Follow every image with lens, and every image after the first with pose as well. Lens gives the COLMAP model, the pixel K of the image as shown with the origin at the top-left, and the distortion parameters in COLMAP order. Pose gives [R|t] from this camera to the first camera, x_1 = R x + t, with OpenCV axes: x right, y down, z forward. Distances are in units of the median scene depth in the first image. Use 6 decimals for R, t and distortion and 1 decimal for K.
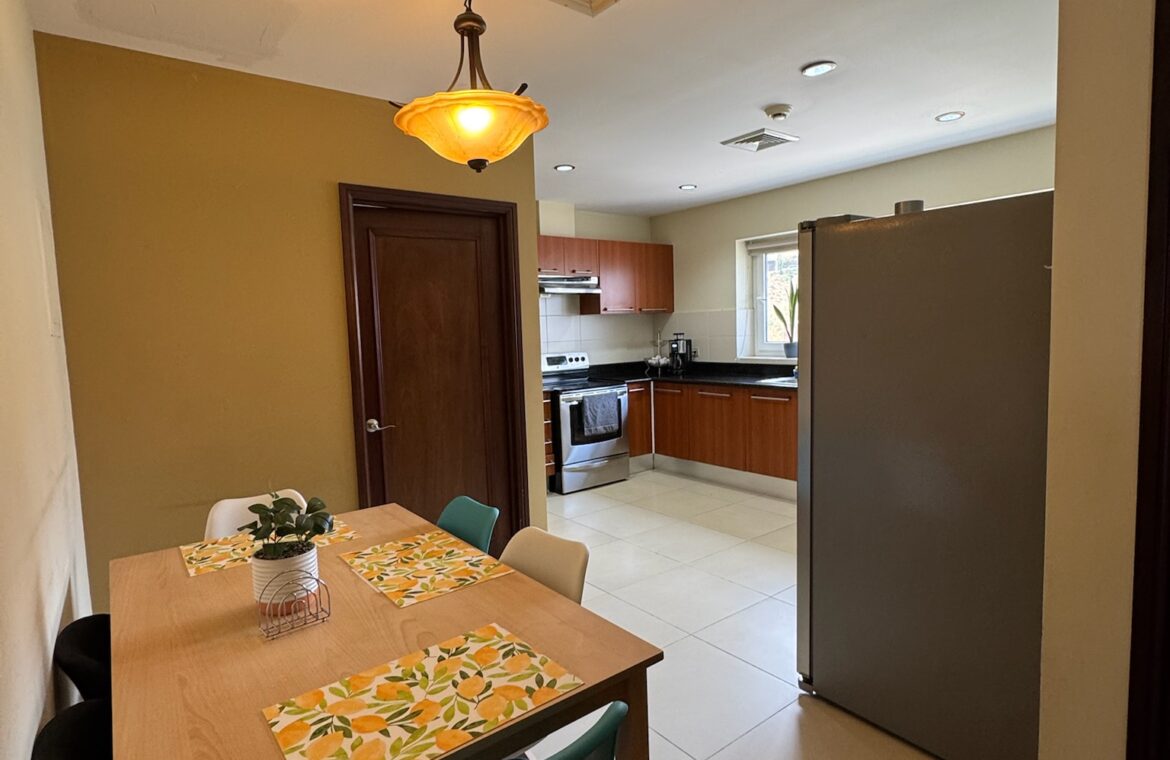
lens RADIAL K [[616.9, 0, 582.4], [0, 616.9, 376.6], [0, 0, 1]] dist [0.001407, 0.000033]
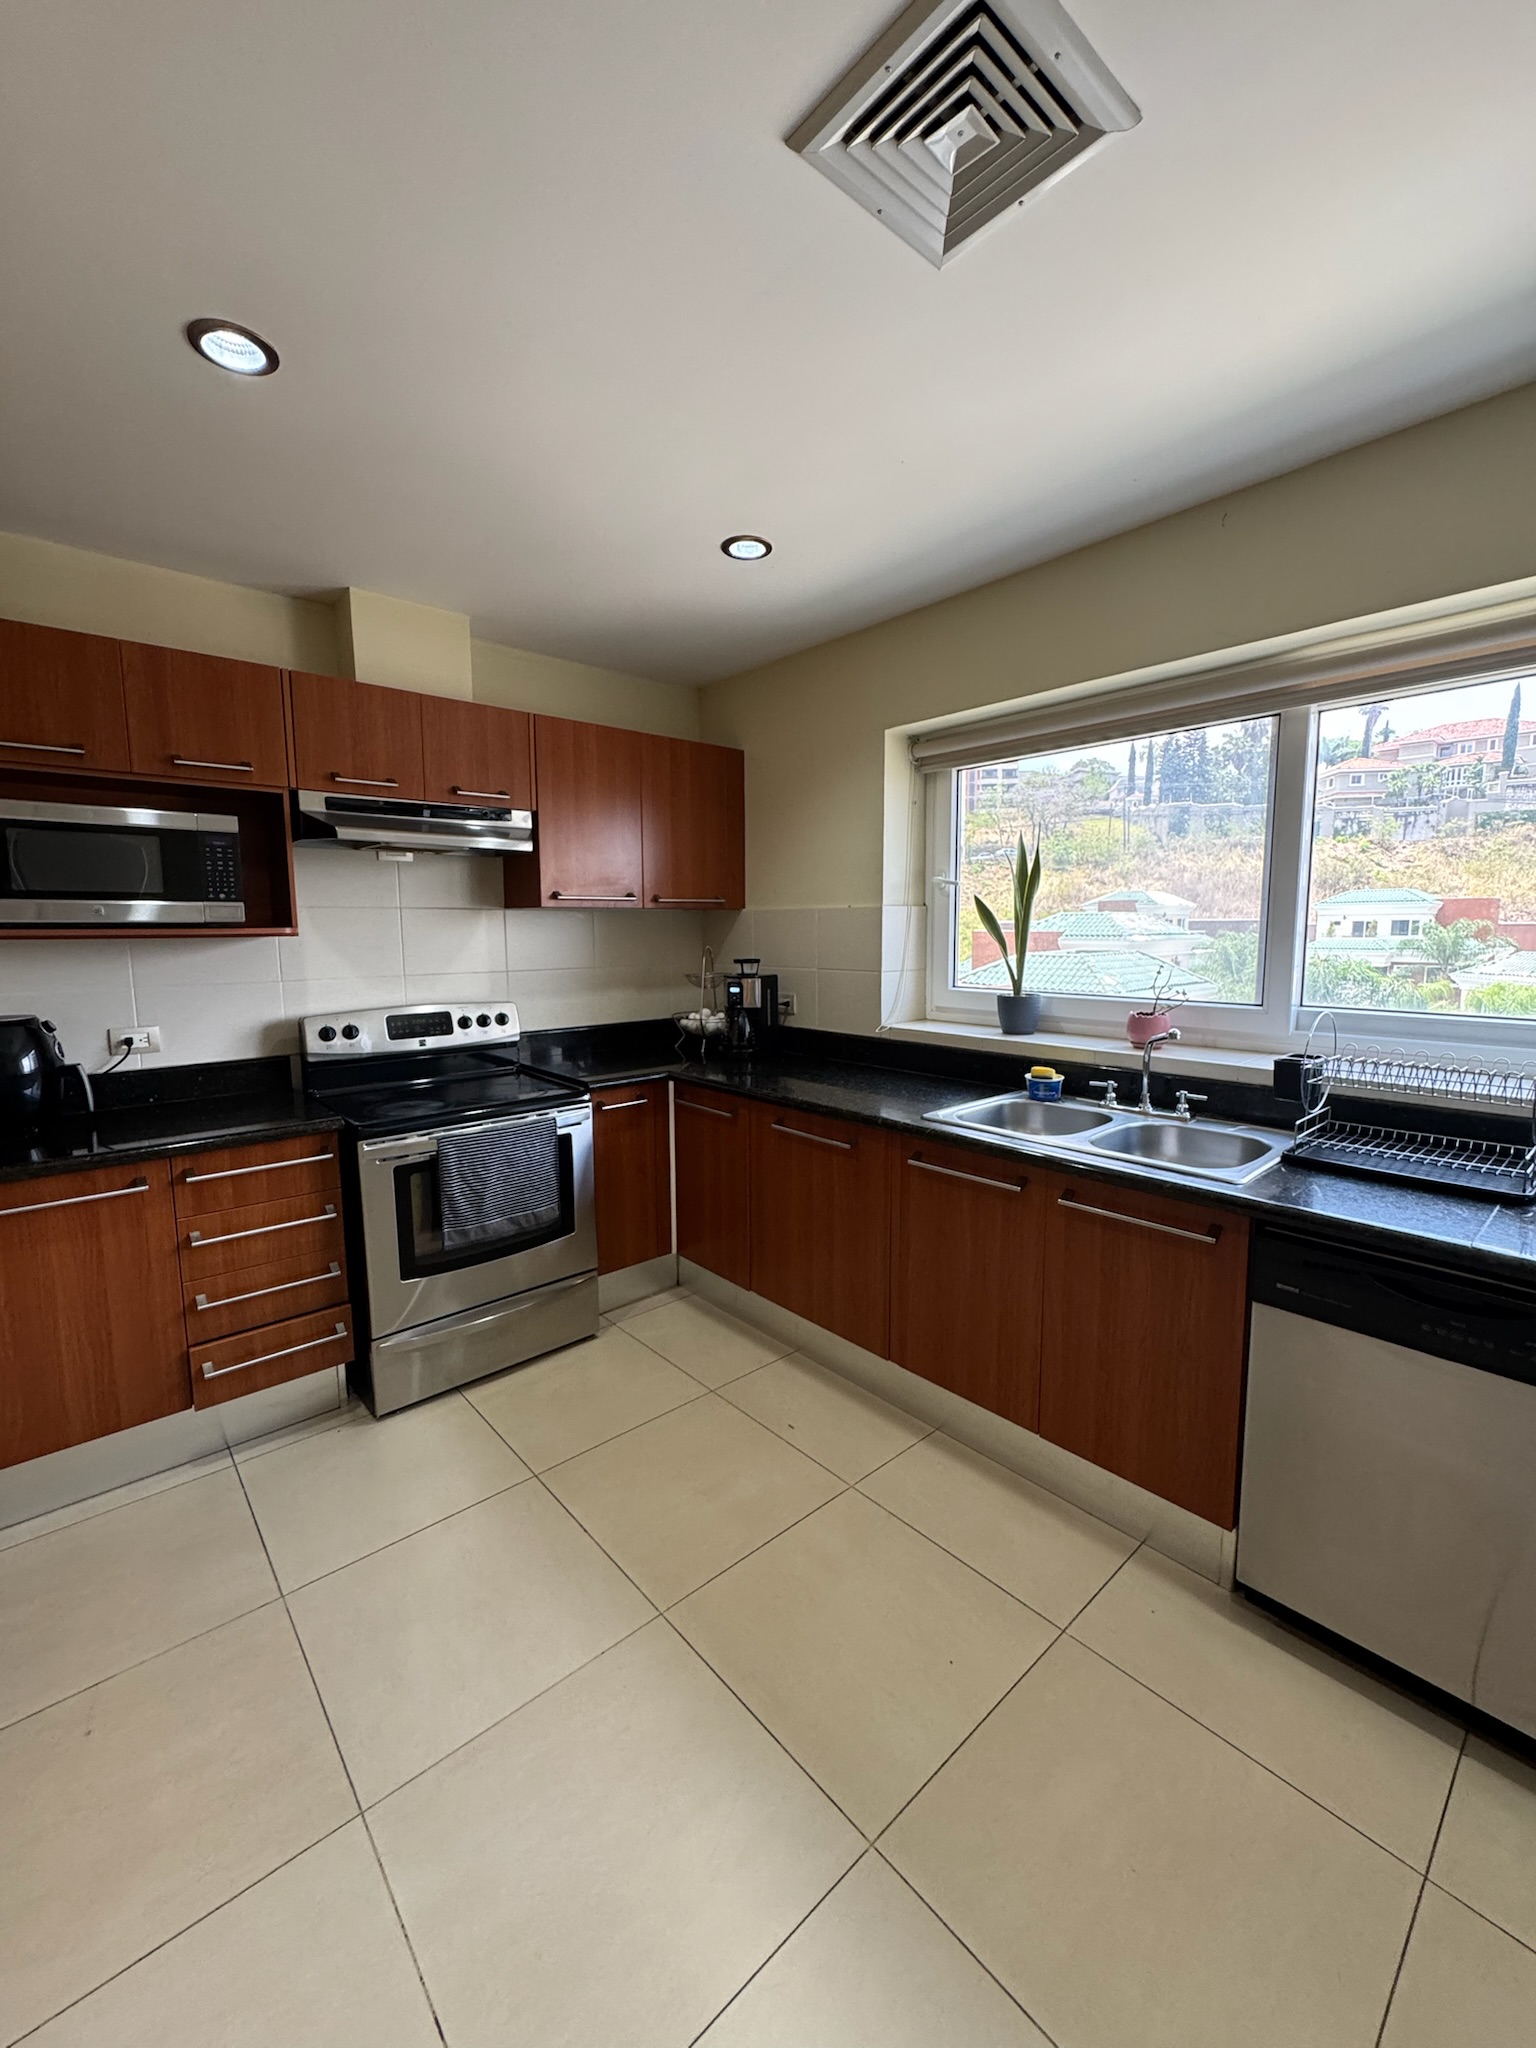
lens RADIAL K [[817.2, 0, 762.7], [0, 817.2, 1015.9], [0, 0, 1]] dist [-0.003111, -0.000338]
pose [[0.997464, 0.019750, 0.068385, 0.135482], [-0.021669, 0.999389, 0.027434, -0.049556], [-0.067801, -0.028846, 0.997282, 0.468947]]
